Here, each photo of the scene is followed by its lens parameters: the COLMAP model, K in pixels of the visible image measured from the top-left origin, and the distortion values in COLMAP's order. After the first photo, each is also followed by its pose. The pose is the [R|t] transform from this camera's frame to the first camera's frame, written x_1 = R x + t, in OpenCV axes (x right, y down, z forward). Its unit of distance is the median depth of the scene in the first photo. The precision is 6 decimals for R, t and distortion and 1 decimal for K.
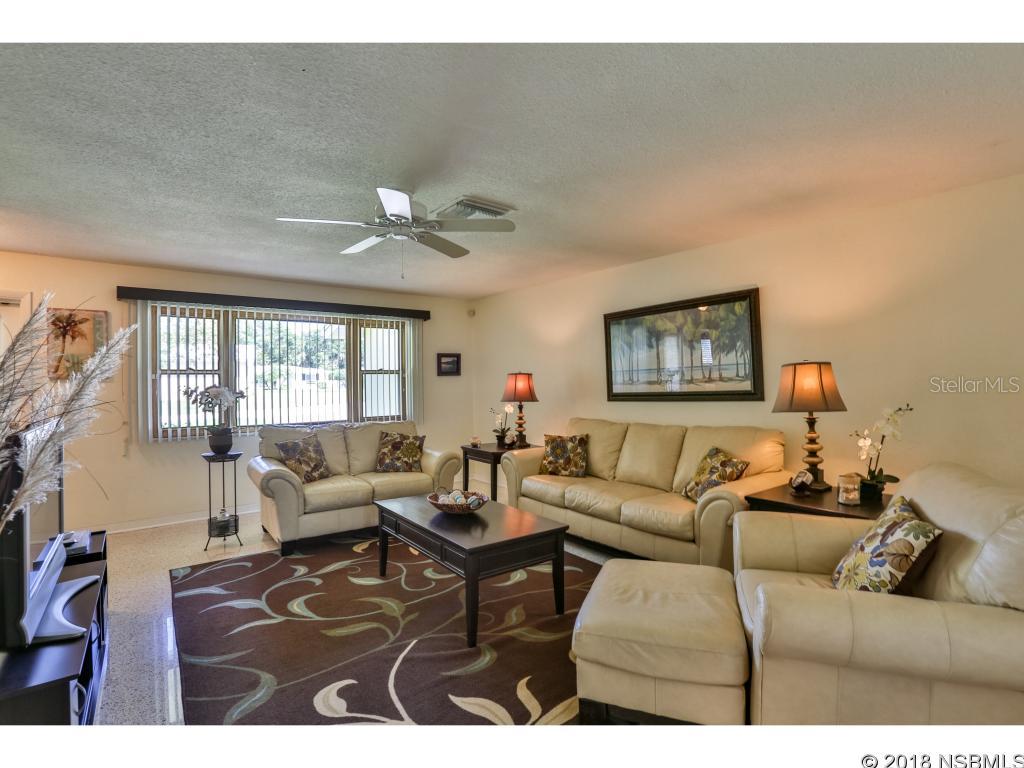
lens RADIAL K [[495.8, 0, 504.5], [0, 495.8, 383.5], [0, 0, 1]] dist [-0.054346, 0.019523]
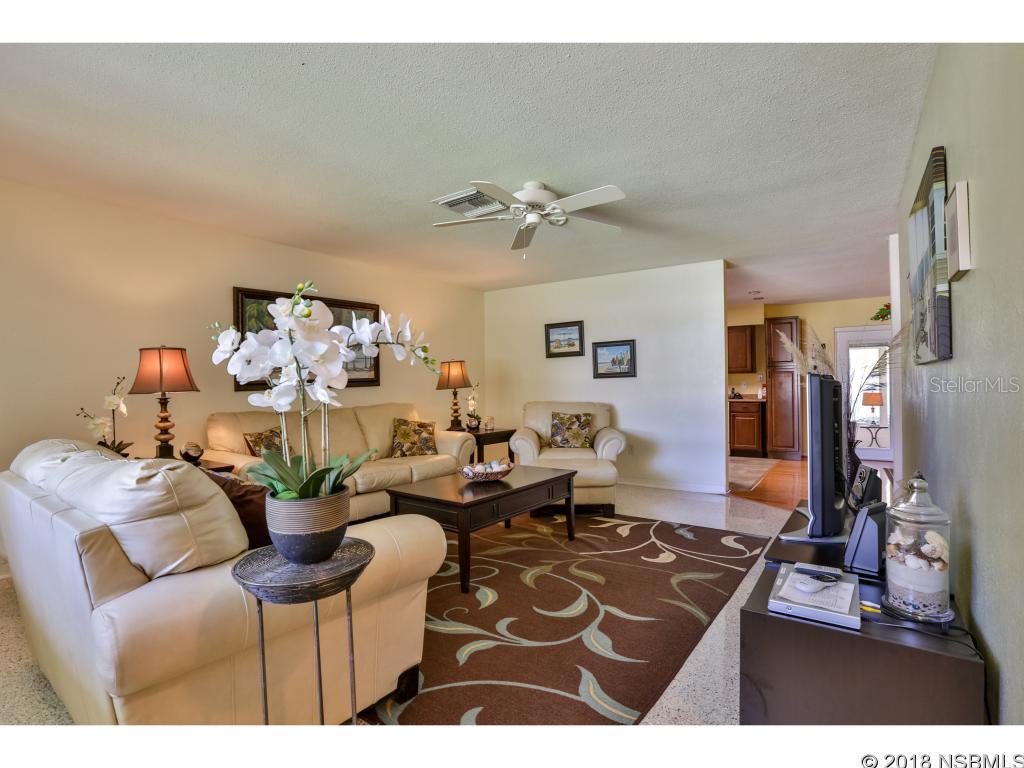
lens RADIAL K [[495.8, 0, 504.5], [0, 495.8, 383.5], [0, 0, 1]] dist [-0.054346, 0.019523]
pose [[-0.278932, 0.011129, 0.960246, -1.234164], [0.005845, 0.999934, -0.009891, 0.059477], [-0.960293, 0.002854, -0.278979, 1.357476]]
